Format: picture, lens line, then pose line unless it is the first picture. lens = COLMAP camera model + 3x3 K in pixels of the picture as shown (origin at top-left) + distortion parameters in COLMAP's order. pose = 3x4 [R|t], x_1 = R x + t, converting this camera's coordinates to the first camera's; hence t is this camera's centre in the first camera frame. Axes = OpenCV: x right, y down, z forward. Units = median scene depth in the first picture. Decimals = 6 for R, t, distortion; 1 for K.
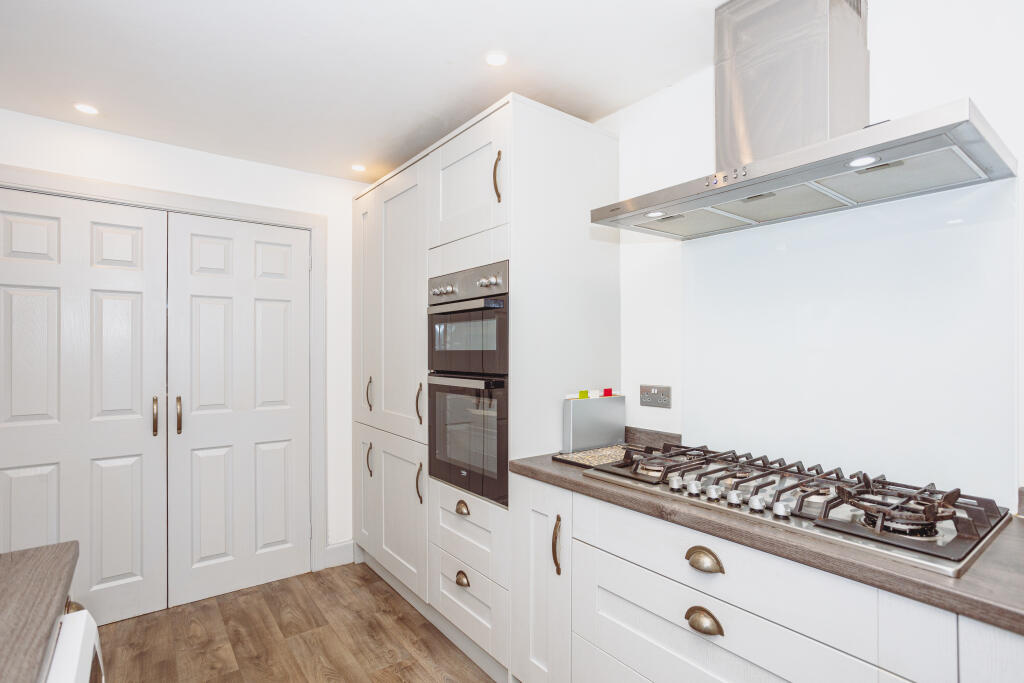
lens RADIAL K [[498.0, 0, 502.0], [0, 498.0, 346.0], [0, 0, 1]] dist [-0.063880, 0.037213]
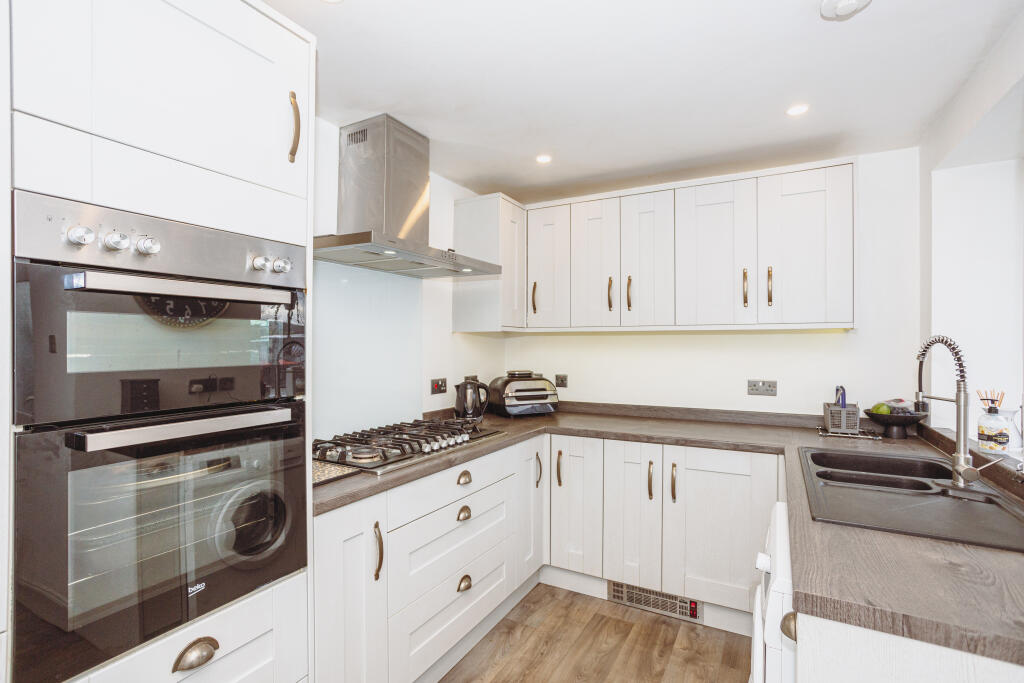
lens RADIAL K [[498.0, 0, 502.0], [0, 498.0, 346.0], [0, 0, 1]] dist [-0.063880, 0.037213]
pose [[-0.401372, 0.006231, 0.915894, -1.176614], [0.000616, 0.999978, -0.006533, -0.014237], [-0.915915, -0.002058, -0.401367, 1.509990]]
